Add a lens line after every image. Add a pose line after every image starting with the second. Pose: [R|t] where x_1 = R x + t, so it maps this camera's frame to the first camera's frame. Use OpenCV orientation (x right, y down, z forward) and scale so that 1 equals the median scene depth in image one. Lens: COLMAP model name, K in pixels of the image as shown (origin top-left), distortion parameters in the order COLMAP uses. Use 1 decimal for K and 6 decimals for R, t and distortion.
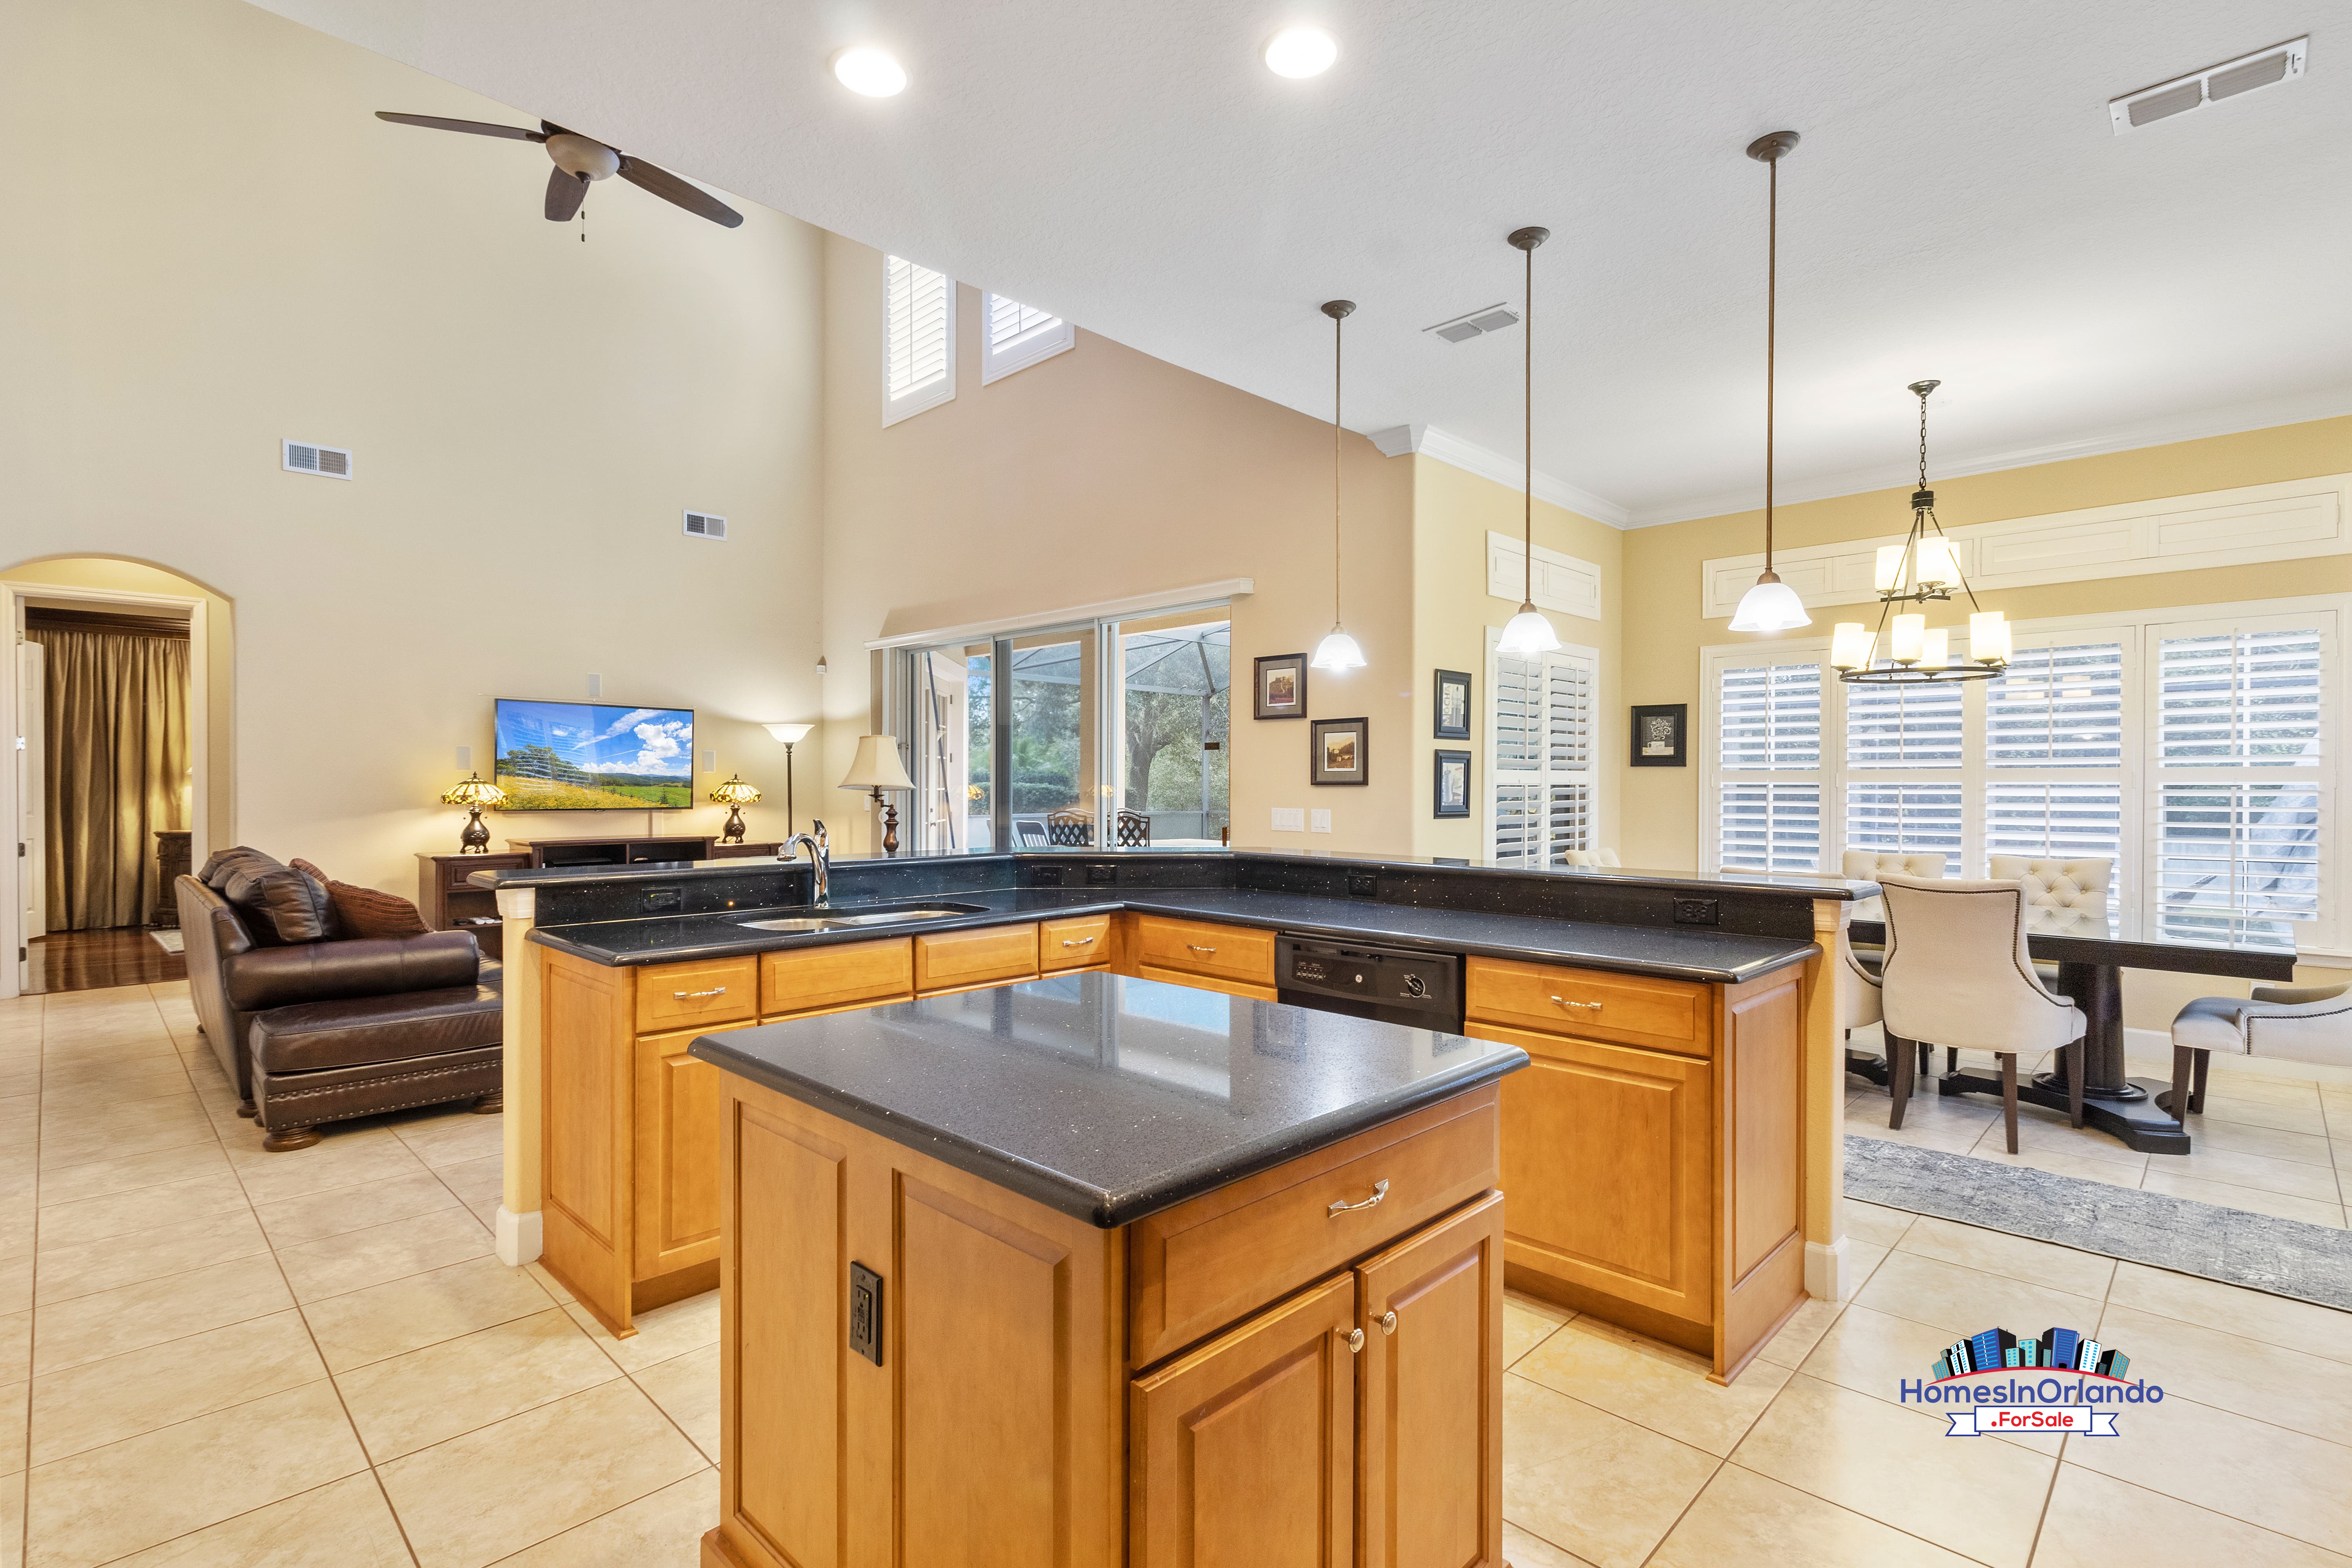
lens RADIAL K [[1101.2, 0, 1172.7], [0, 1101.2, 792.9], [0, 0, 1]] dist [-0.002767, -0.000338]
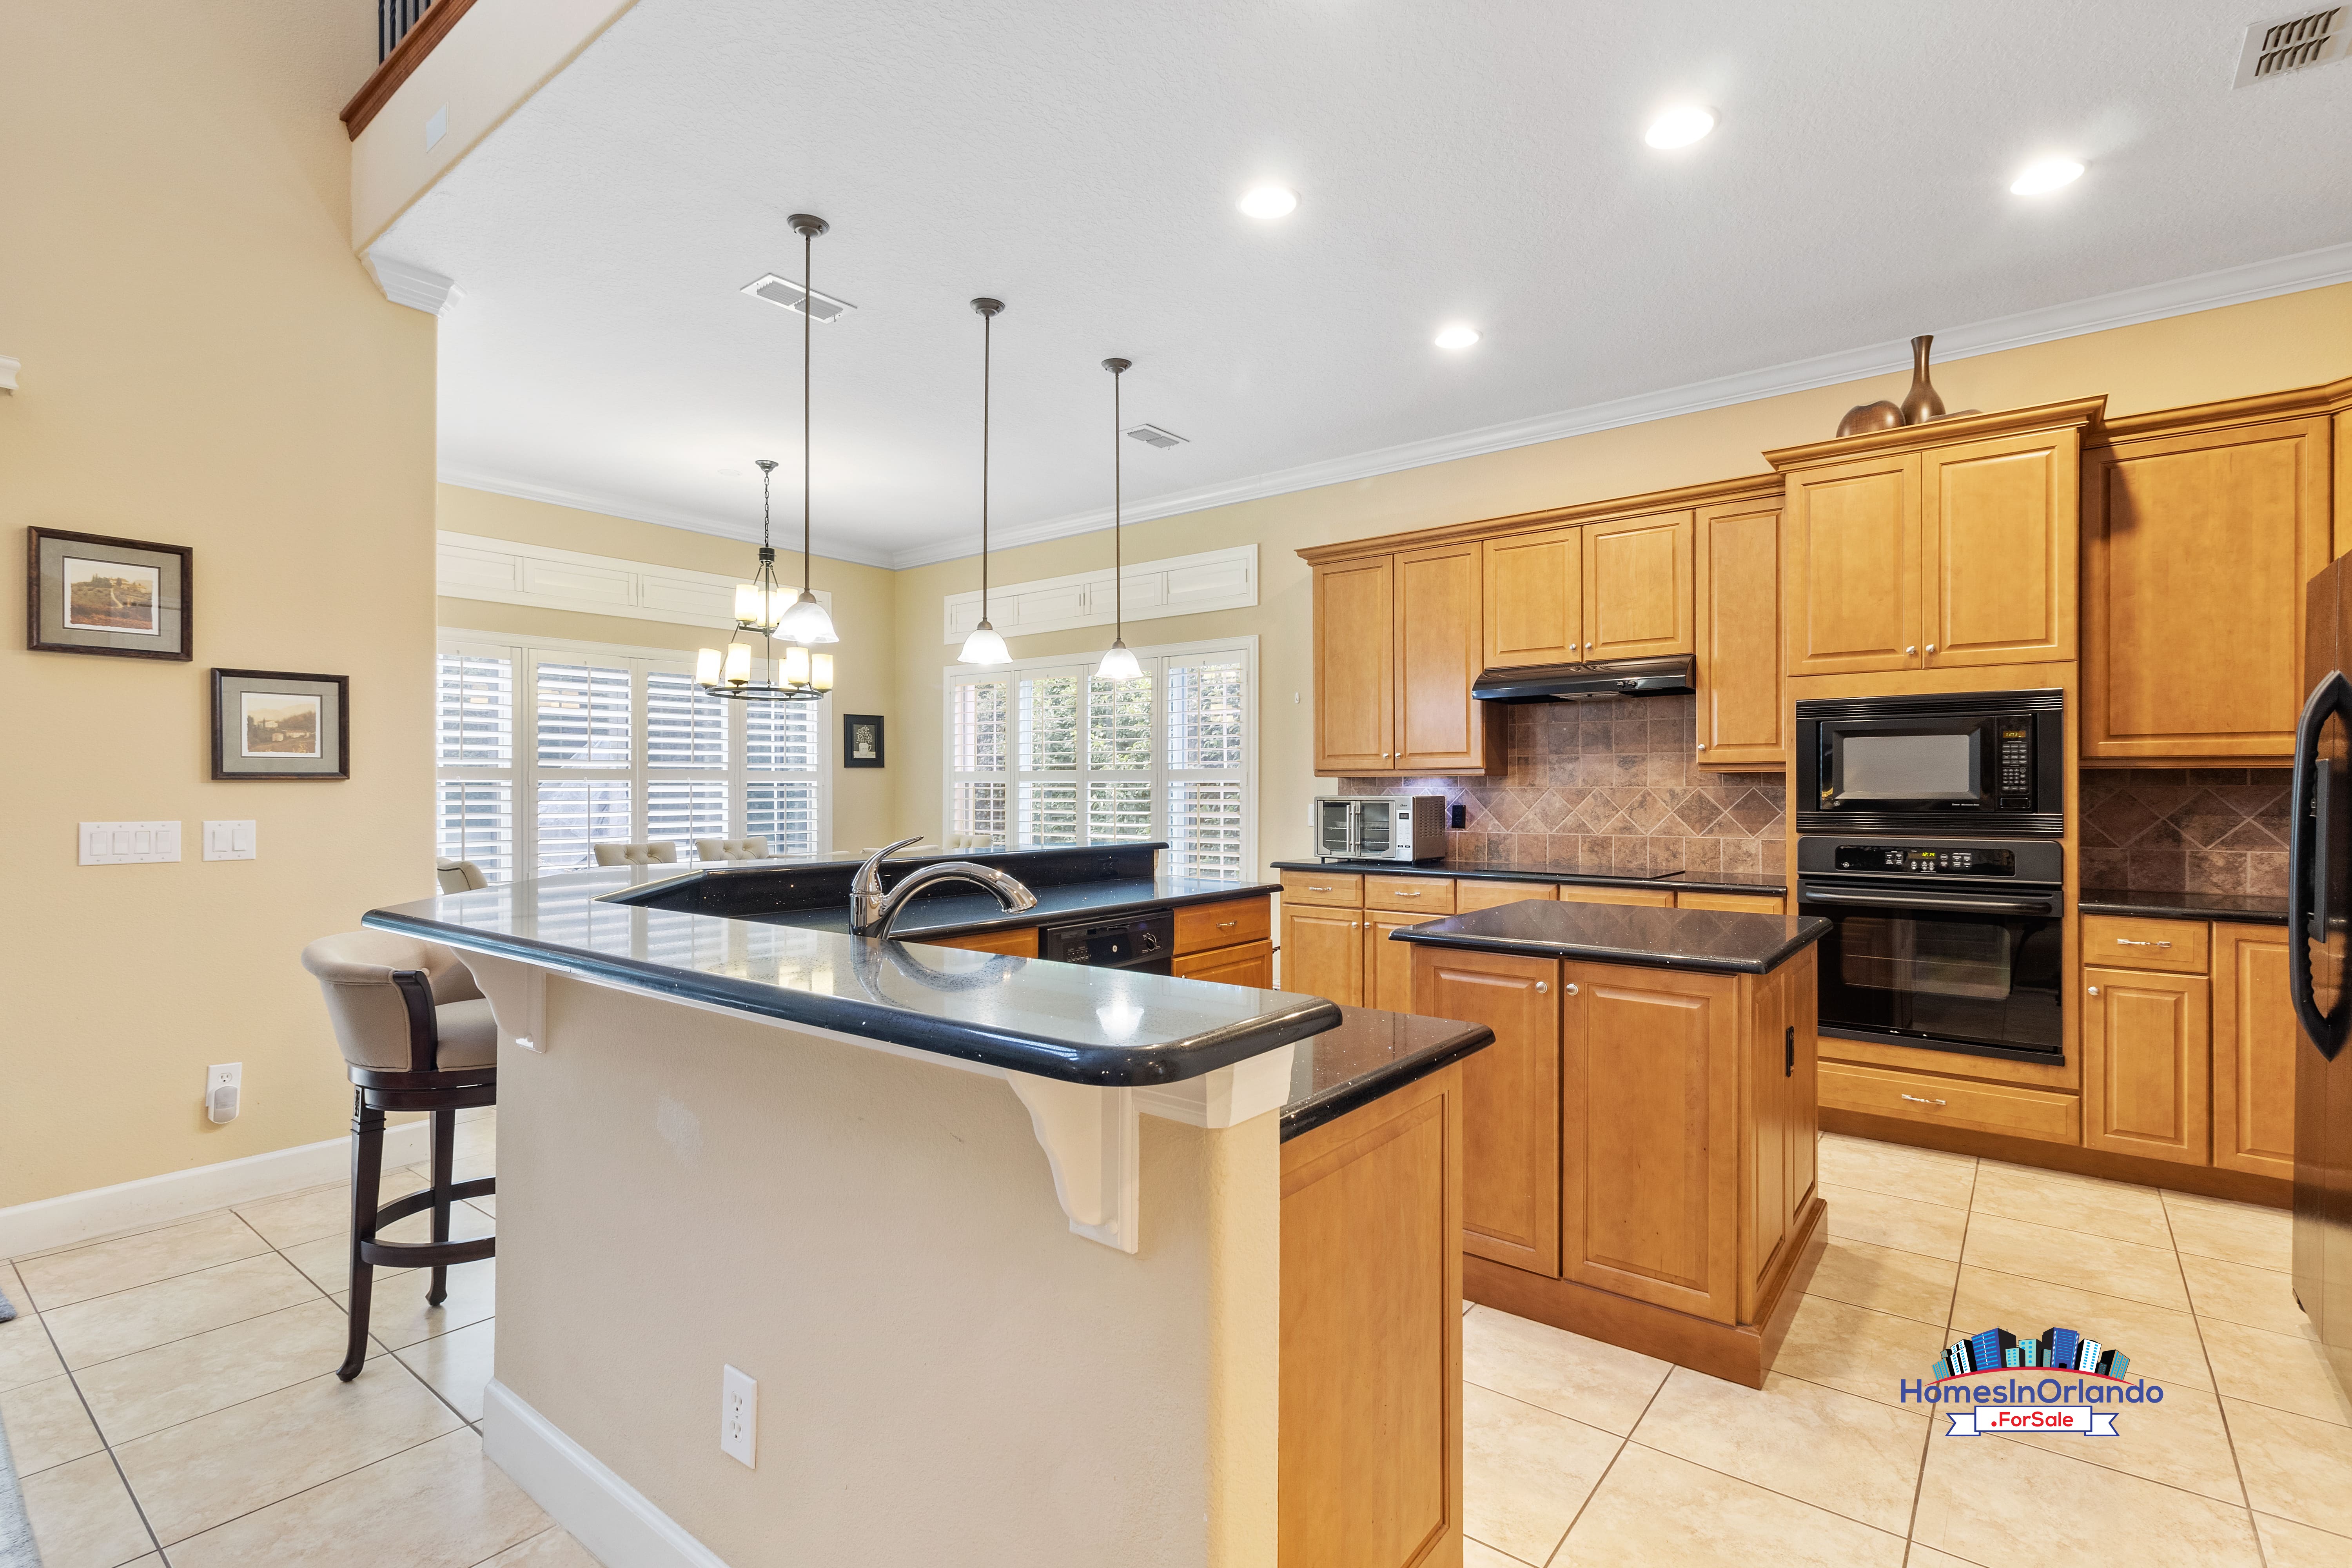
lens RADIAL K [[1100.8, 0, 1176.0], [0, 1100.8, 784.0], [0, 0, 1]] dist [0.004051, 0.000619]
pose [[-0.097649, 0.001612, 0.995220, -0.590721], [-0.000240, 0.999999, -0.001643, -0.004494], [-0.995221, -0.000399, -0.097648, 0.643981]]
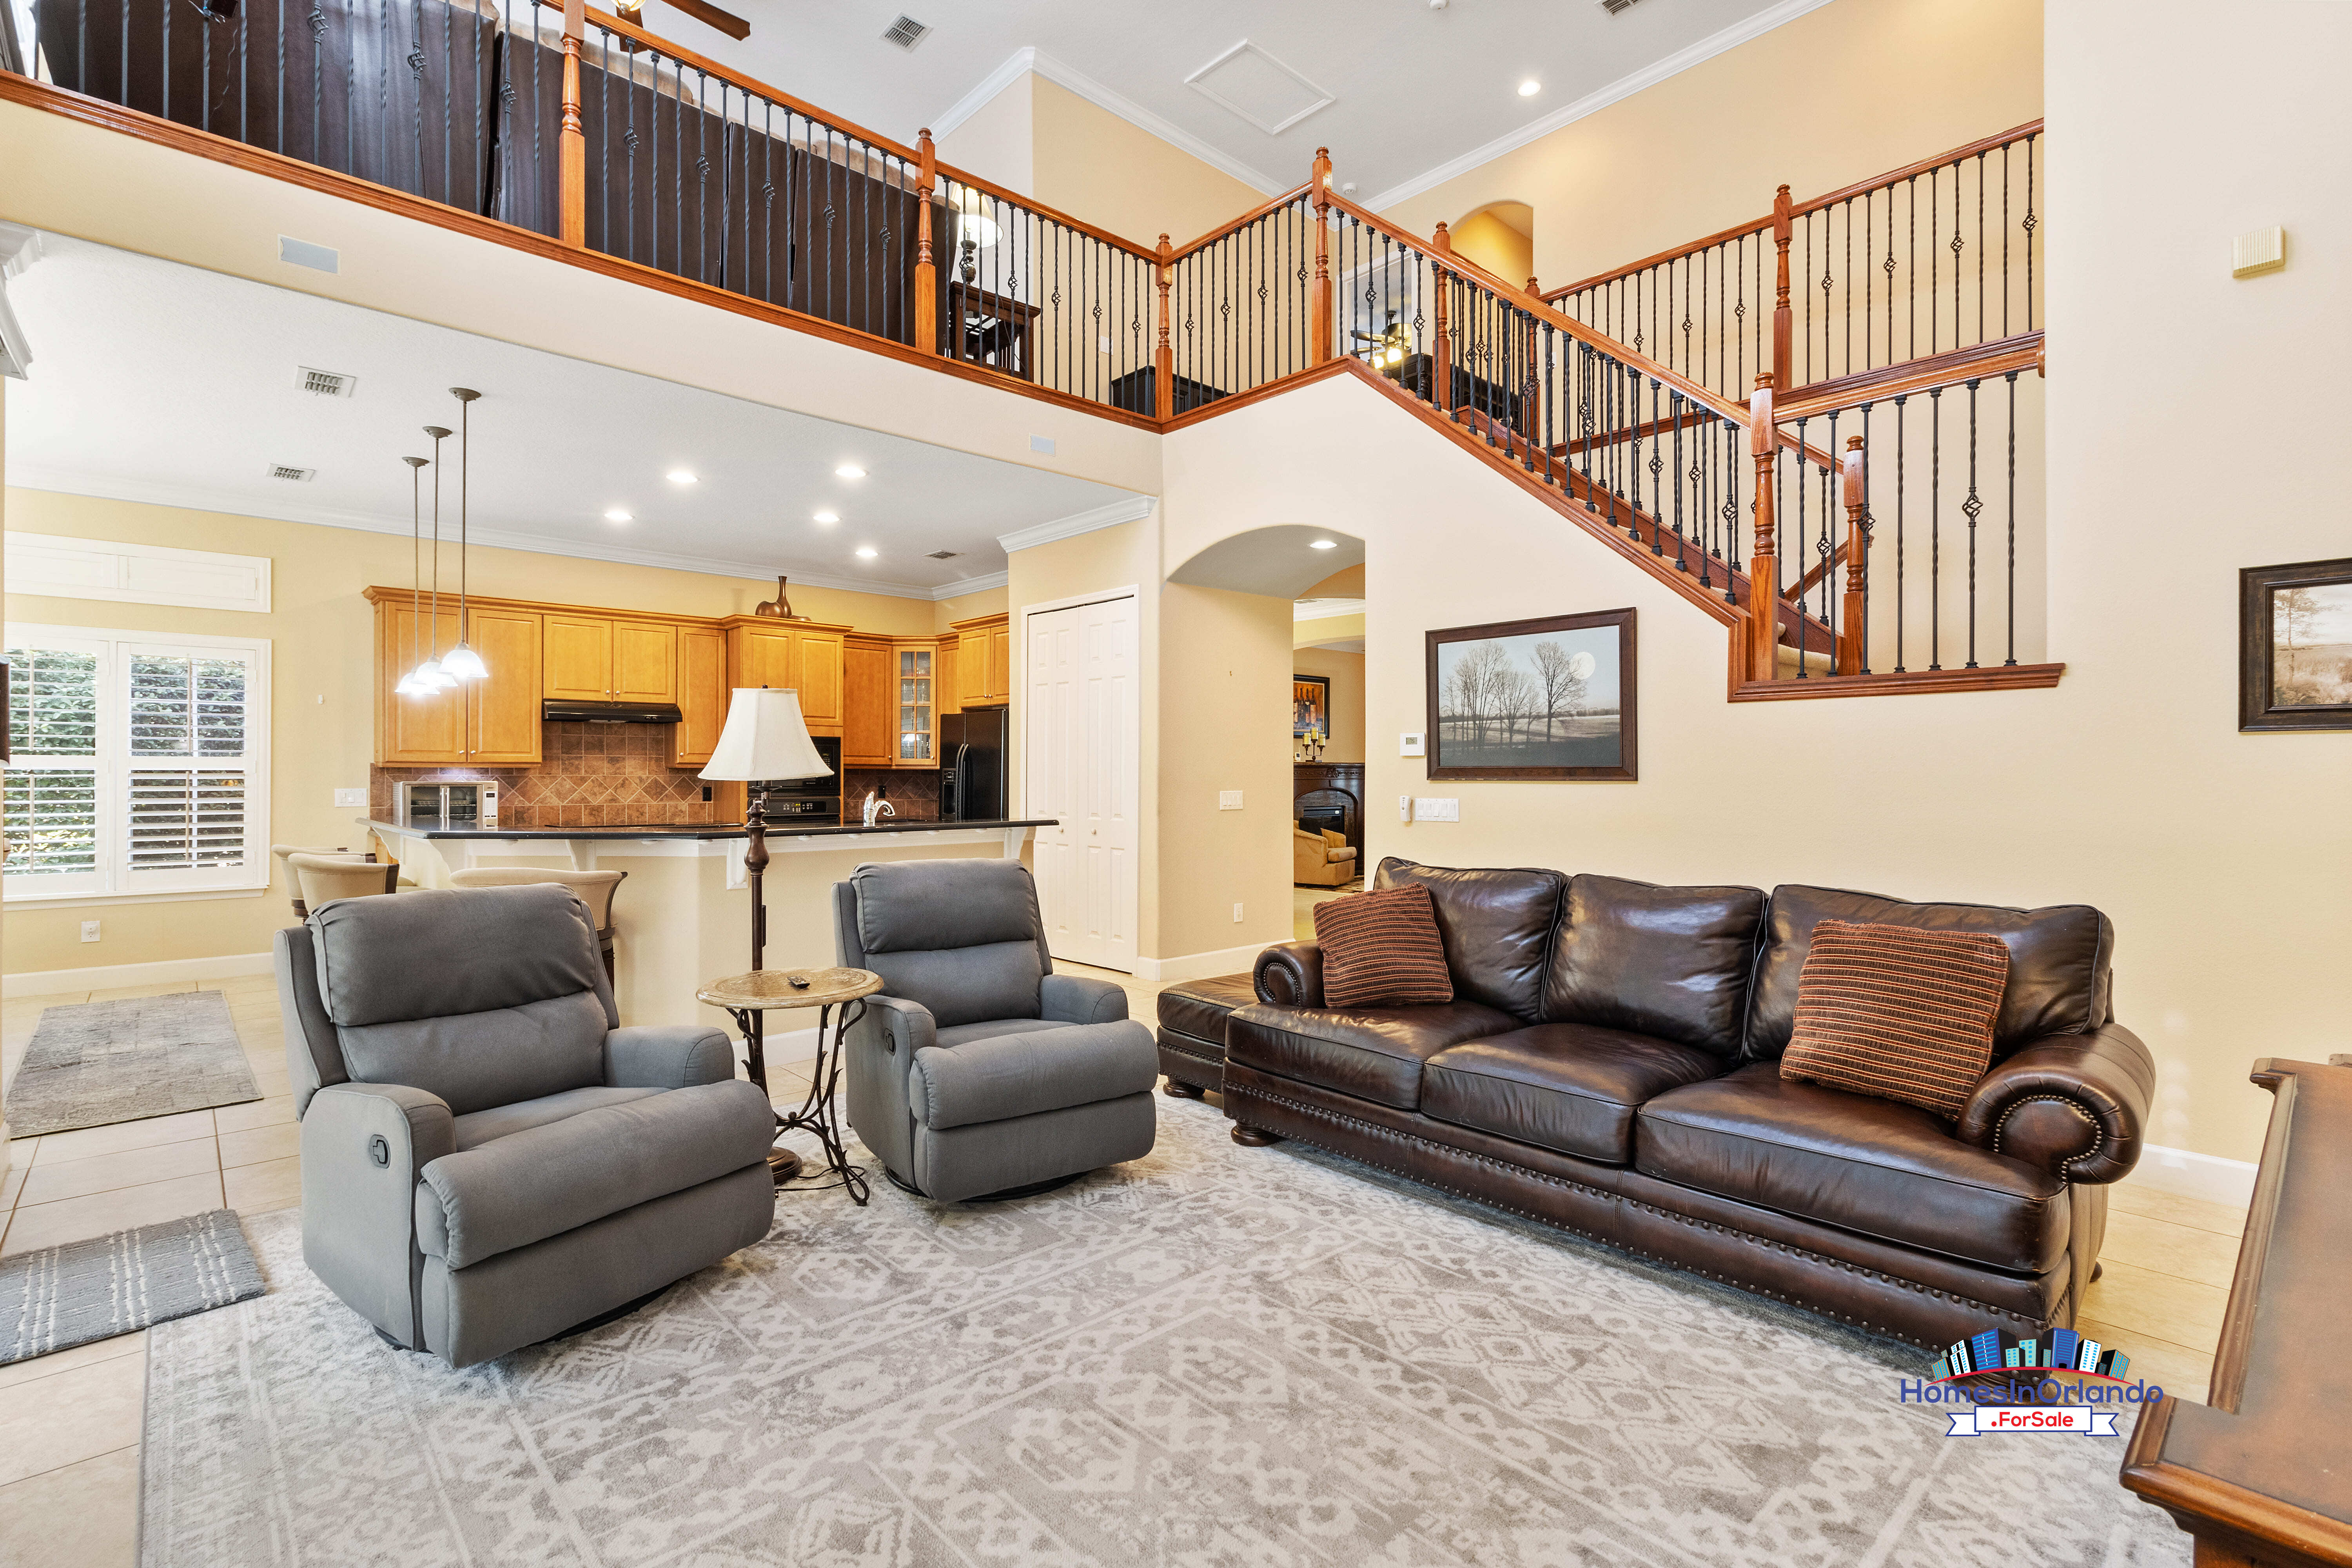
lens RADIAL K [[1088.3, 0, 1166.8], [0, 1088.3, 775.0], [0, 0, 1]] dist [0.001417, 0.000190]
pose [[-0.998102, -0.003694, 0.061468, -0.587349], [-0.003782, 0.999992, -0.001309, -0.004844], [-0.061462, -0.001539, -0.998108, 1.782291]]
